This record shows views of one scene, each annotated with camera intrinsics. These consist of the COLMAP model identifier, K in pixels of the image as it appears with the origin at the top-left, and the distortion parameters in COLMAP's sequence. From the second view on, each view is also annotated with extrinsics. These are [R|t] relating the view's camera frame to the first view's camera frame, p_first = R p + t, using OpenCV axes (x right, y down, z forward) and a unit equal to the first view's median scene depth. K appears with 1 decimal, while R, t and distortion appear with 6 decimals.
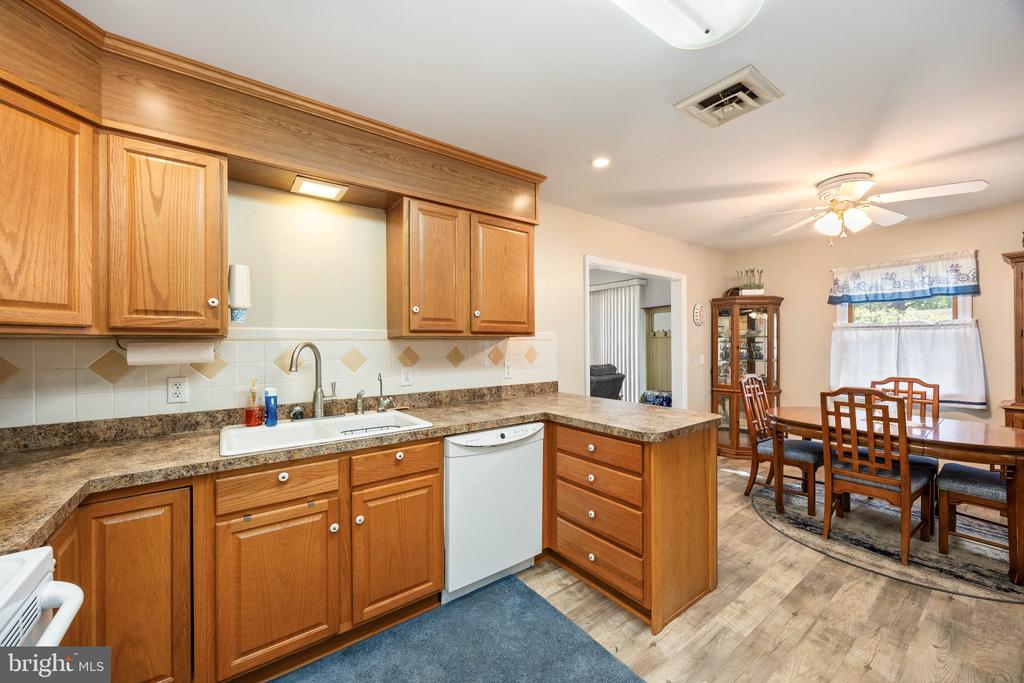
lens RADIAL K [[401.6, 0, 506.9], [0, 401.6, 342.8], [0, 0, 1]] dist [-0.000151, -0.000088]
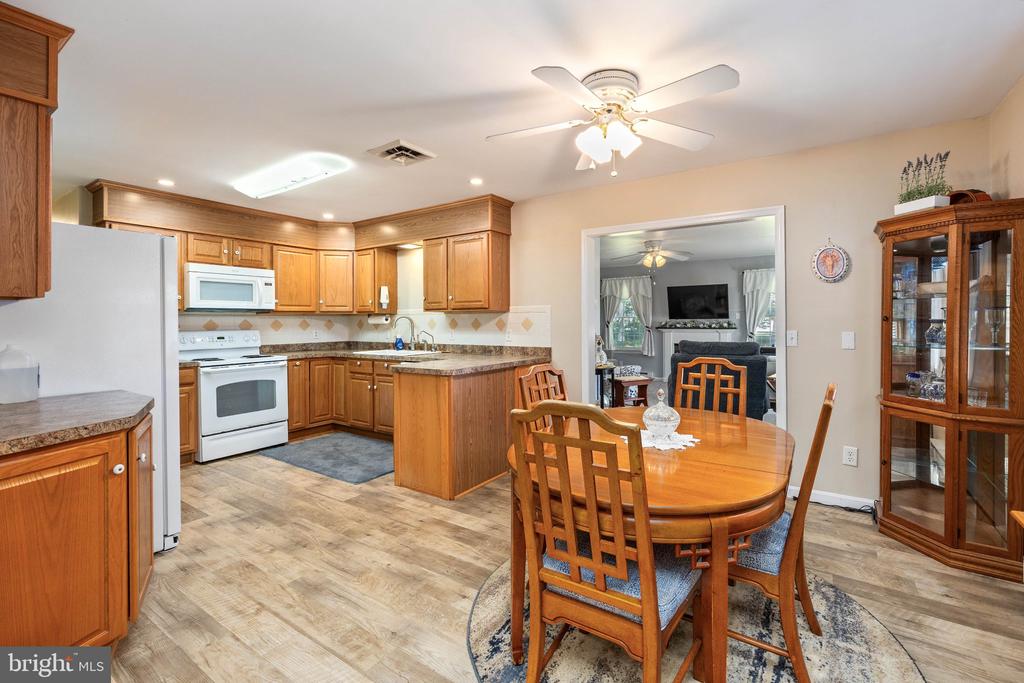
lens RADIAL K [[438.1, 0, 533.6], [0, 438.1, 325.1], [0, 0, 1]] dist [-0.008081, 0.000159]
pose [[0.348127, 0.011127, -0.937381, 1.393547], [0.006165, 0.999881, 0.014159, 0.013387], [0.937427, -0.010707, 0.348017, 0.548955]]
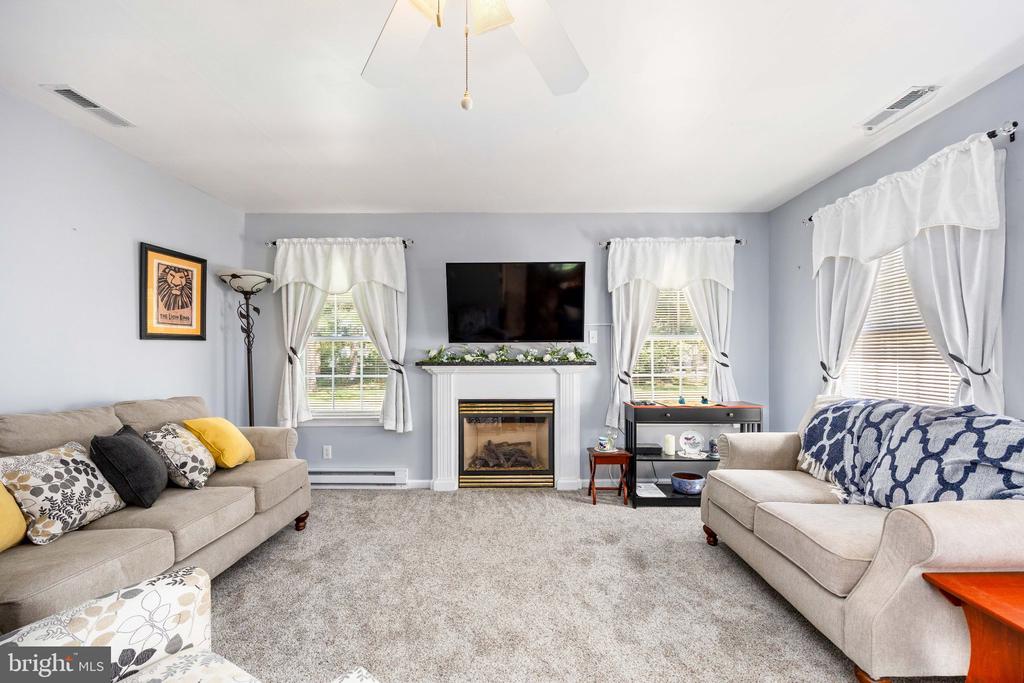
lens RADIAL K [[401.6, 0, 523.1], [0, 401.6, 358.4], [0, 0, 1]] dist [-0.000151, -0.000088]
pose [[0.812569, 0.007562, -0.582816, -0.204149], [-0.001054, 0.999933, 0.011504, 0.051916], [0.582864, -0.008733, 0.812523, 1.620483]]
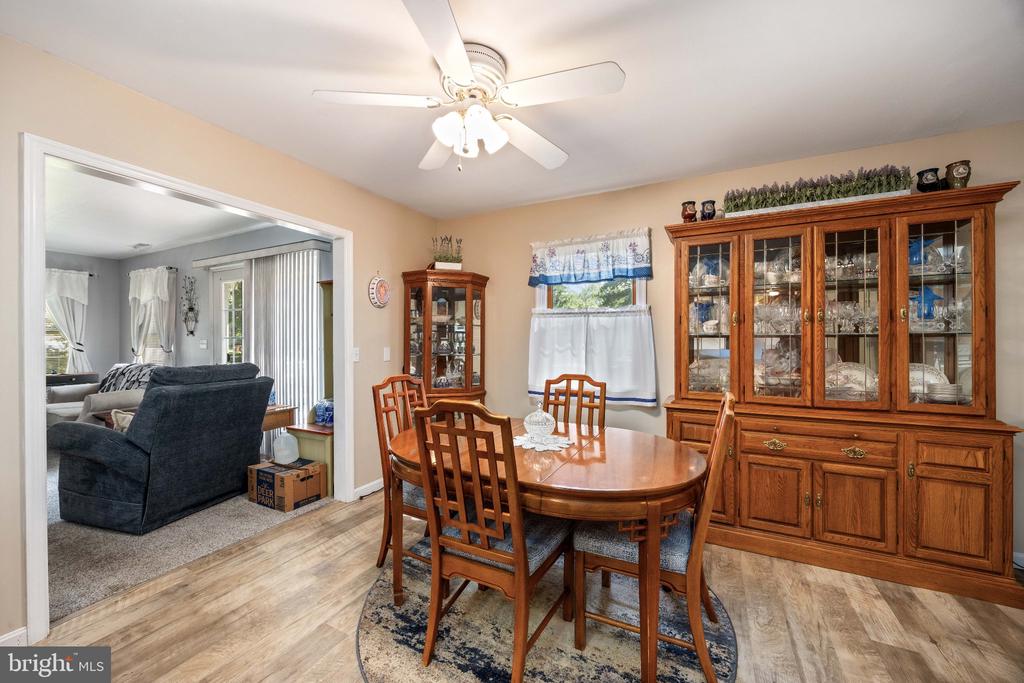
lens RADIAL K [[401.6, 0, 513.5], [0, 401.6, 335.9], [0, 0, 1]] dist [-0.000151, -0.000088]
pose [[0.897967, 0.008155, 0.439988, 0.564799], [-0.005133, 0.999954, -0.008058, 0.019703], [-0.440034, 0.004977, 0.897967, 0.370605]]
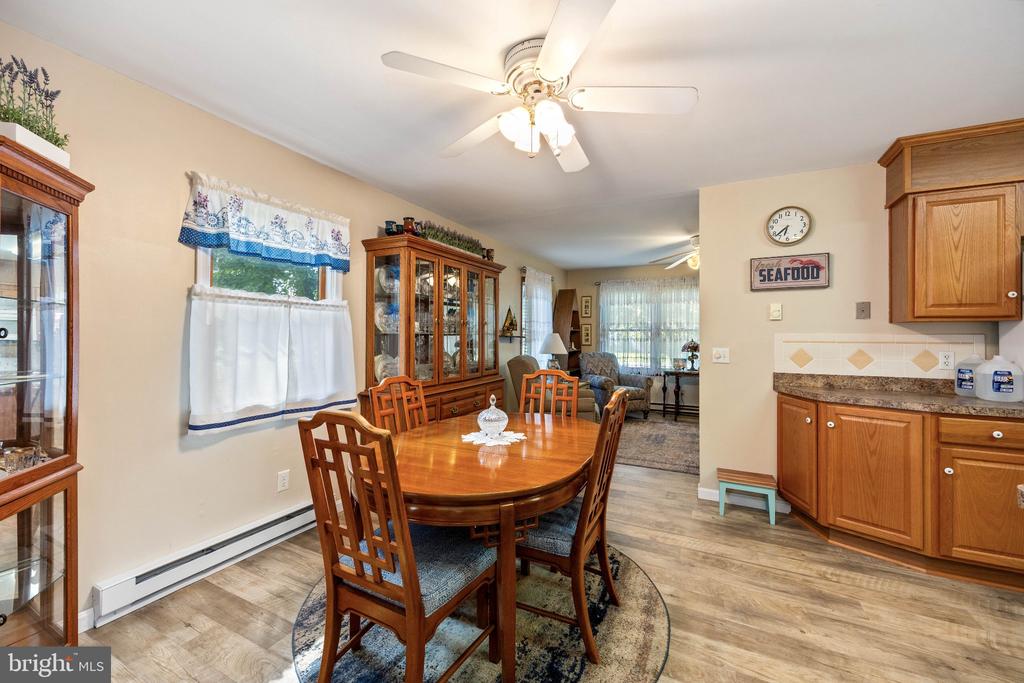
lens RADIAL K [[414.2, 0, 497.5], [0, 414.2, 330.5], [0, 0, 1]] dist [0.001985, 0.000197]
pose [[-0.441618, 0.013195, 0.897106, 0.270392], [-0.004996, 0.999840, -0.017165, 0.019150], [-0.897189, -0.012062, -0.441482, 1.223119]]
